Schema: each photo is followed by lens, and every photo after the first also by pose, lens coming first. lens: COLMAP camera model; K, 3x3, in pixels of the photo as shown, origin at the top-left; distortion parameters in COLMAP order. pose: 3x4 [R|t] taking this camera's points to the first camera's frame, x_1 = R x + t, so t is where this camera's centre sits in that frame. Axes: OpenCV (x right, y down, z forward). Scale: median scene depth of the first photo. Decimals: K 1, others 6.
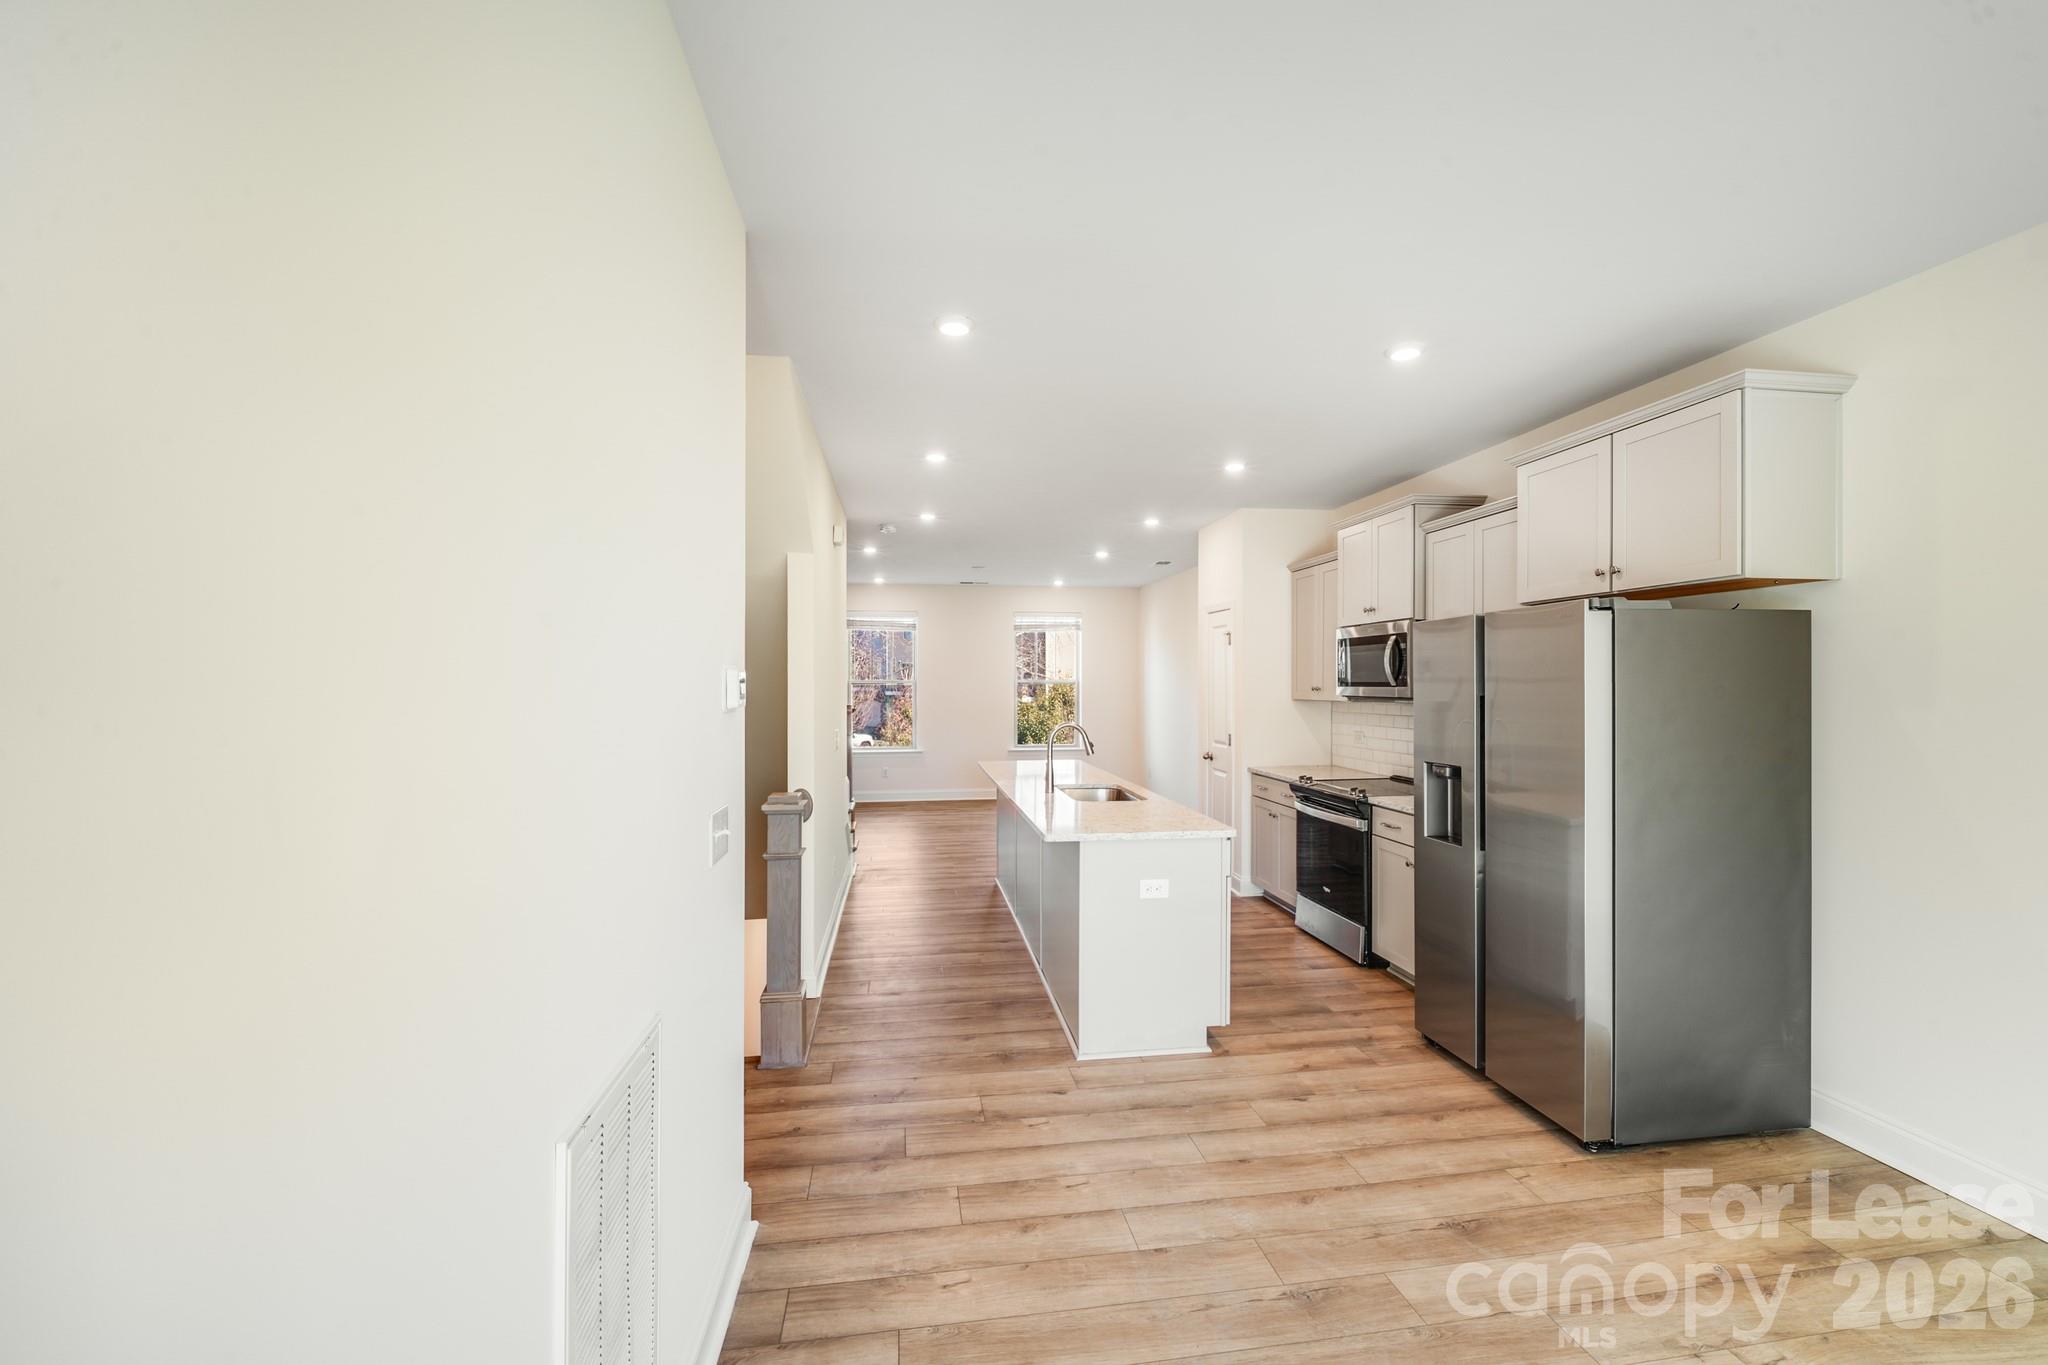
lens RADIAL K [[840.5, 0, 1030.6], [0, 840.5, 679.6], [0, 0, 1]] dist [0.000273, -0.007642]
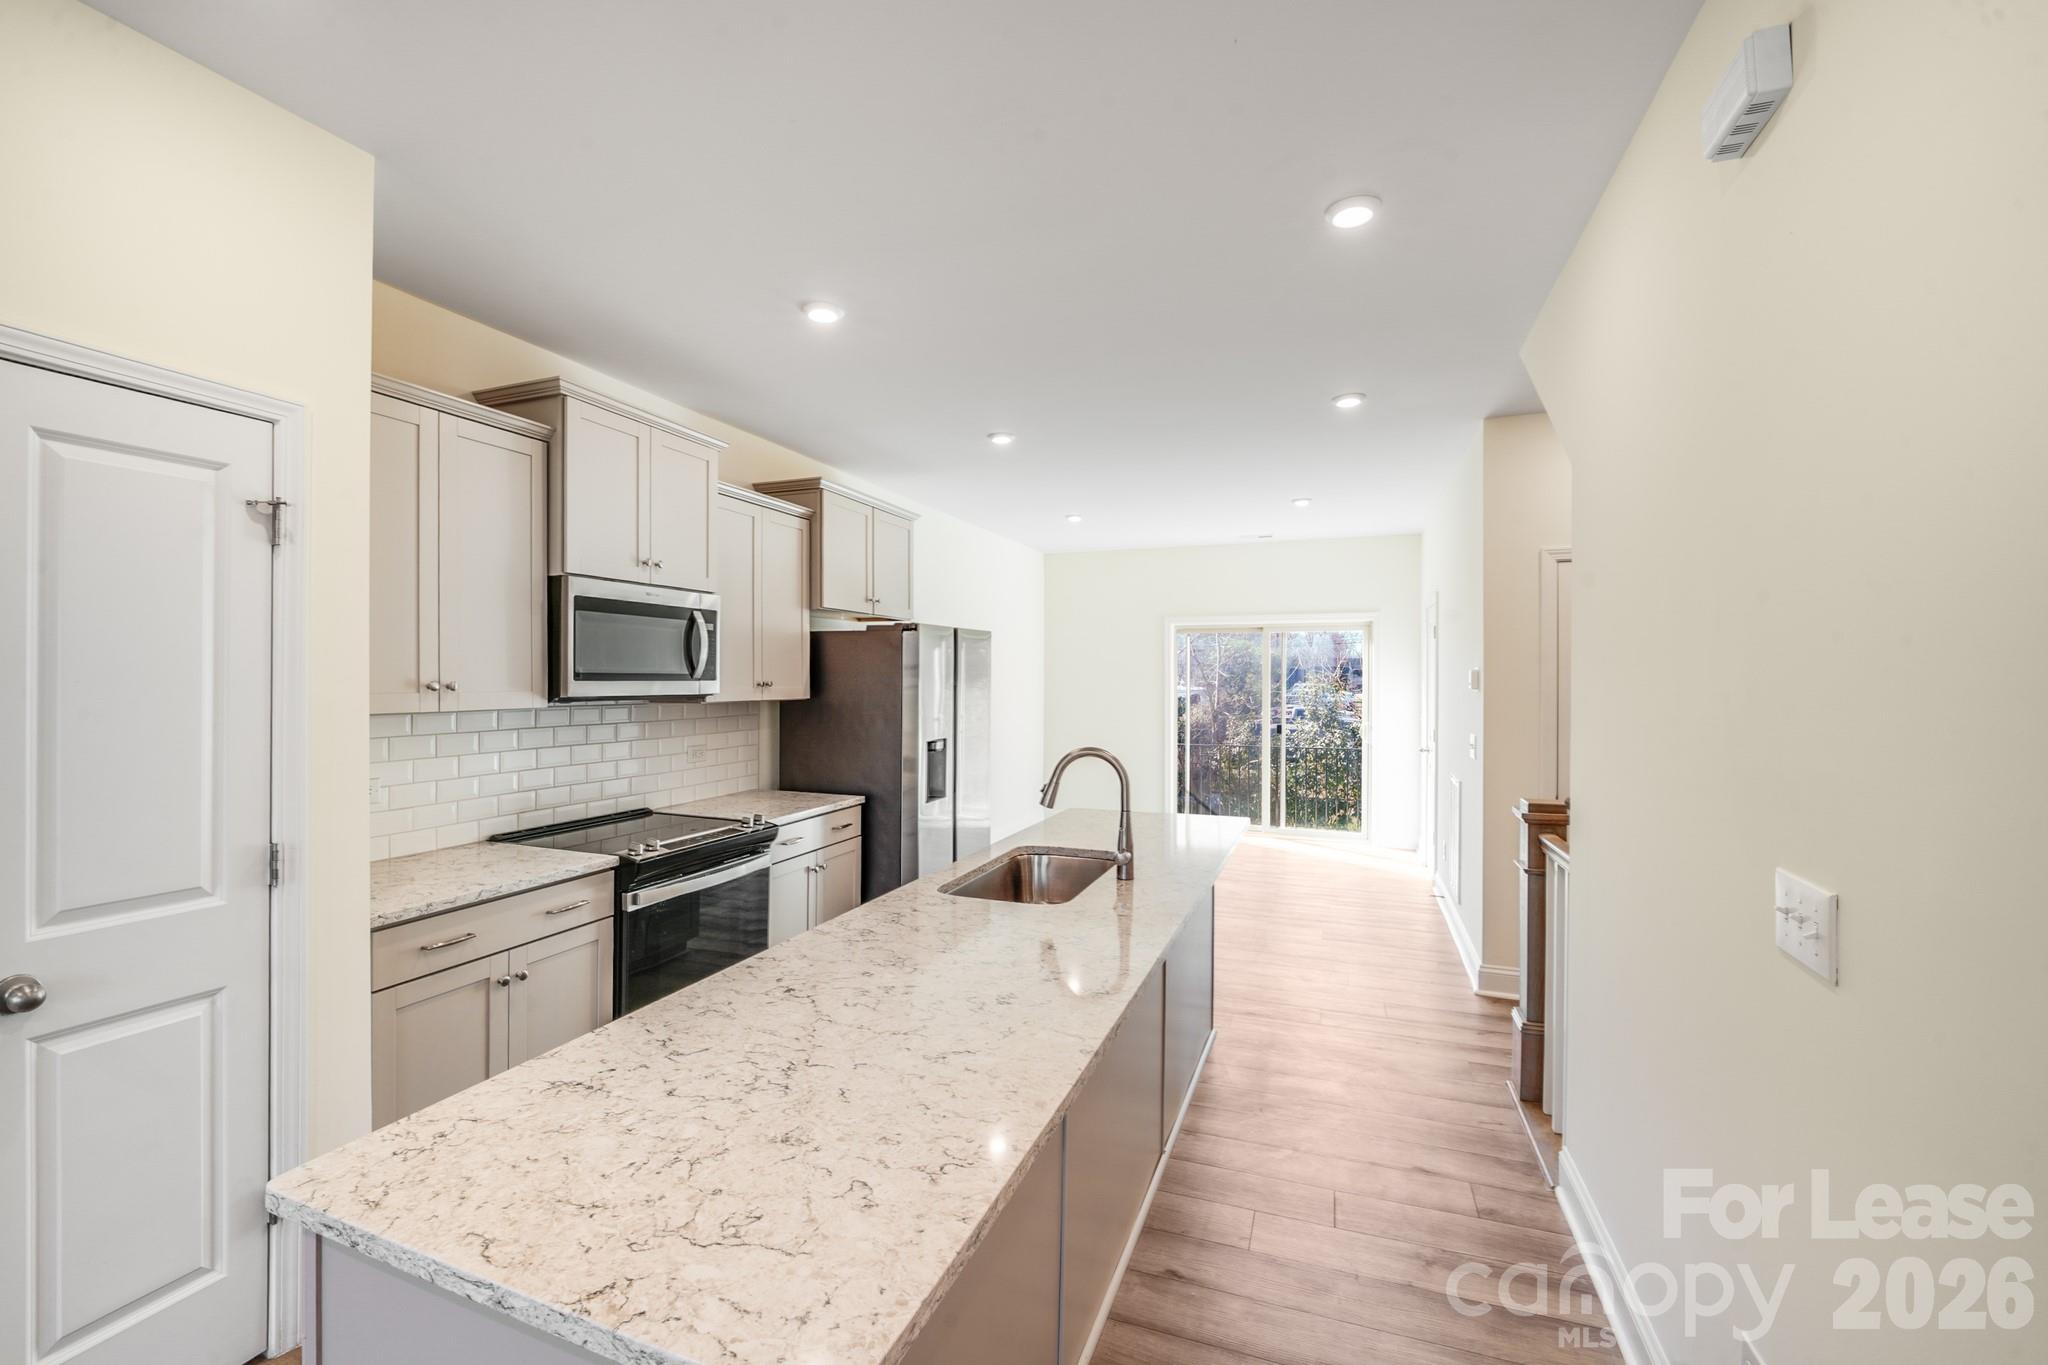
lens RADIAL K [[847.5, 0, 1022.4], [0, 847.5, 682.9], [0, 0, 1]] dist [-0.002860, -0.001538]
pose [[-0.870655, -0.005788, 0.491861, -0.196489], [-0.006151, 0.999981, 0.000878, 0.008150], [-0.491856, -0.002261, -0.870674, 1.578693]]
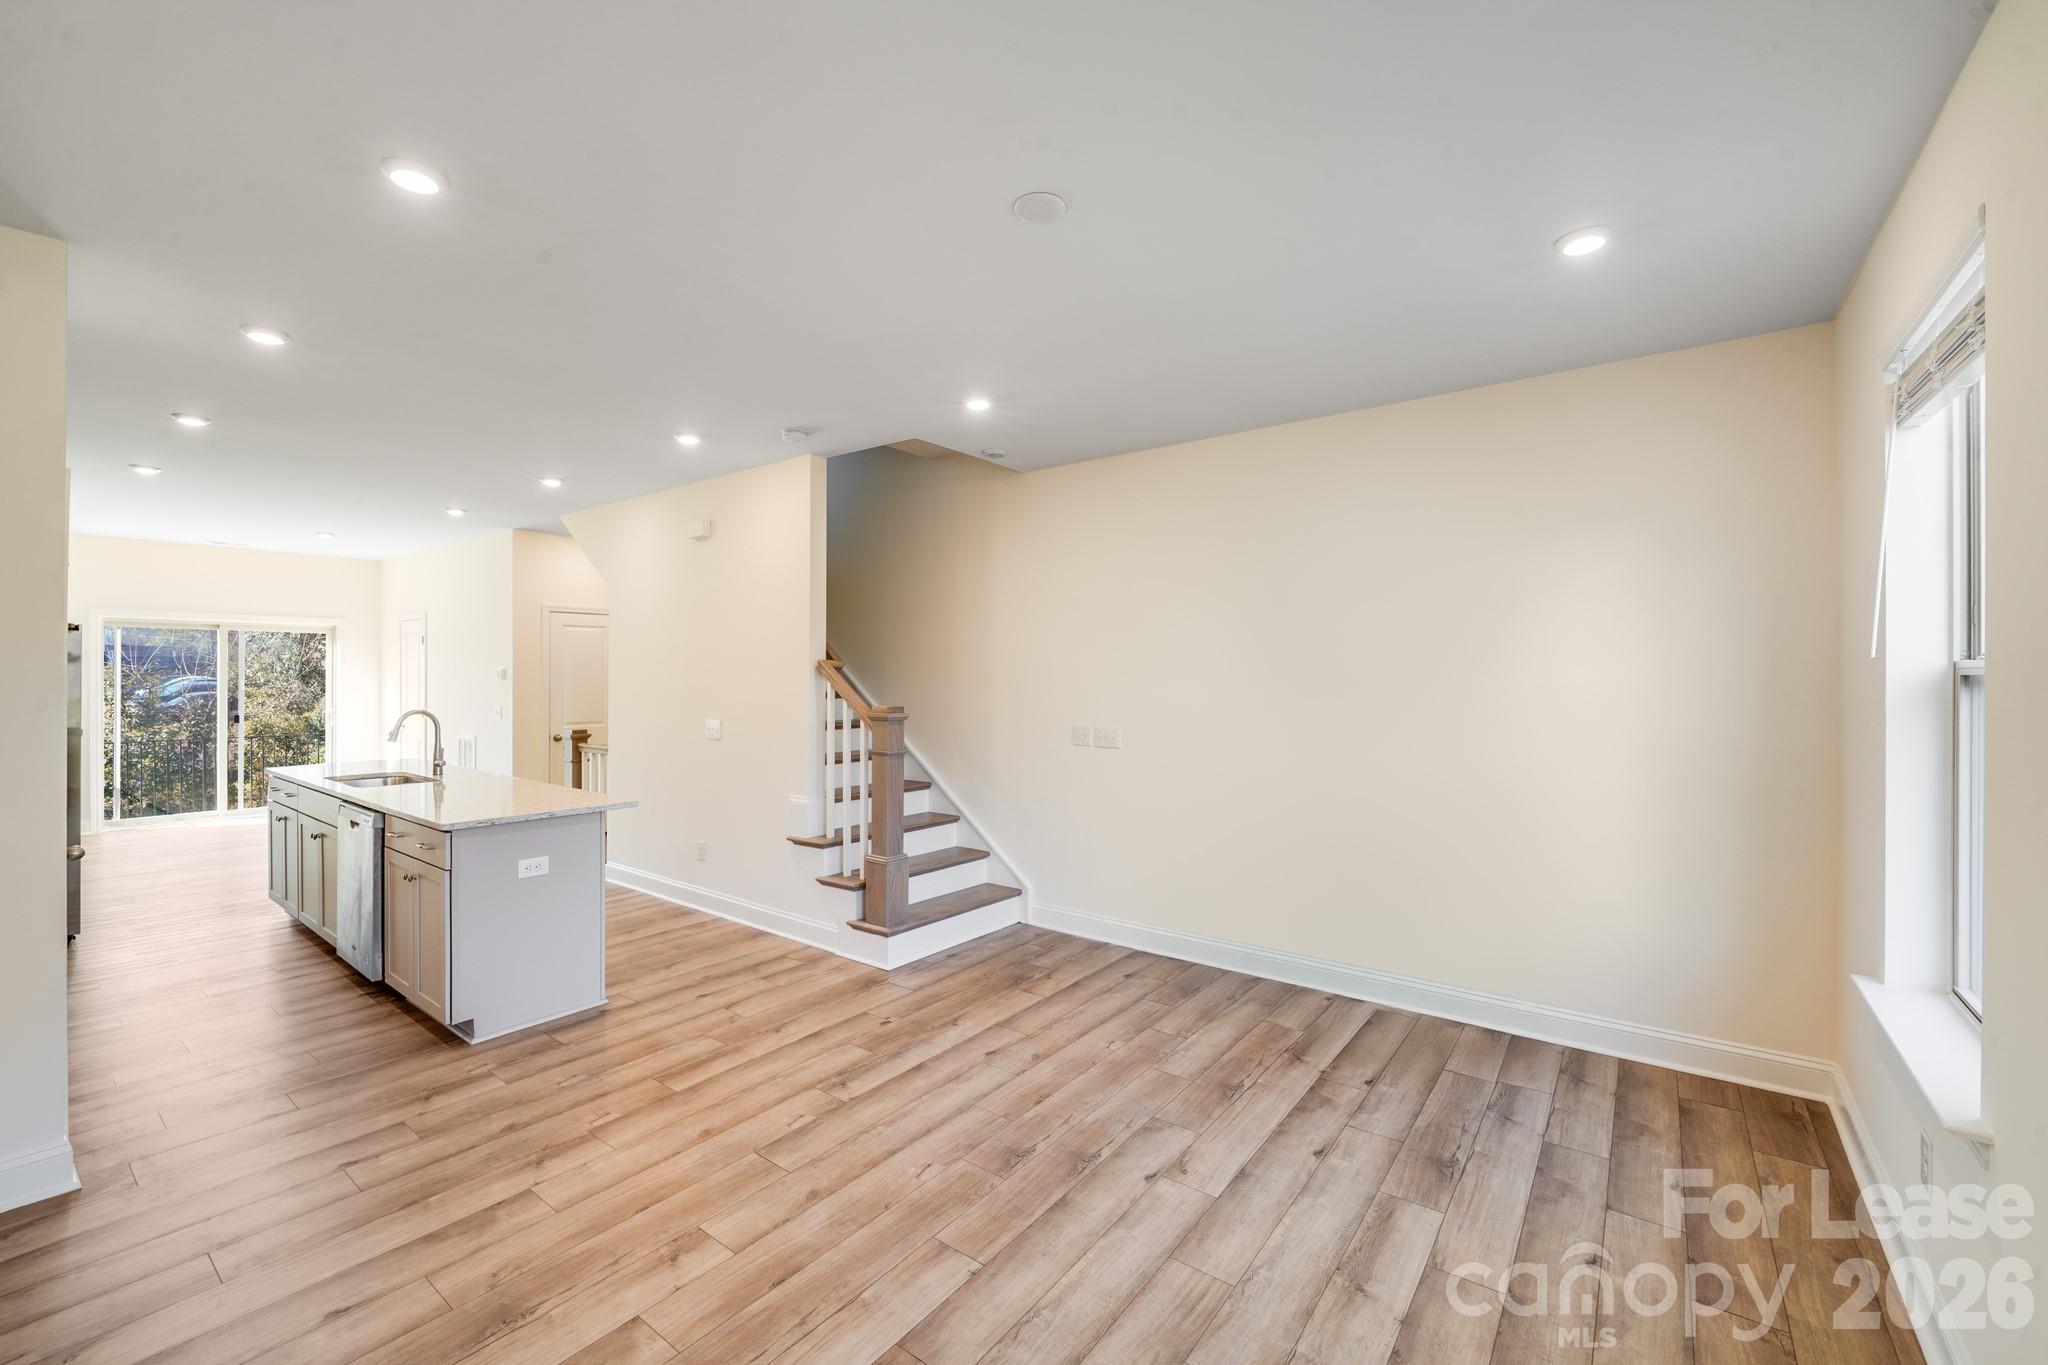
lens RADIAL K [[831.8, 0, 1008.3], [0, 831.8, 677.0], [0, 0, 1]] dist [-0.008517, -0.000673]
pose [[-0.729447, -0.002003, -0.684035, 0.221771], [0.000167, 0.999995, -0.003105, 0.013172], [0.684038, -0.002379, -0.729443, 2.371214]]
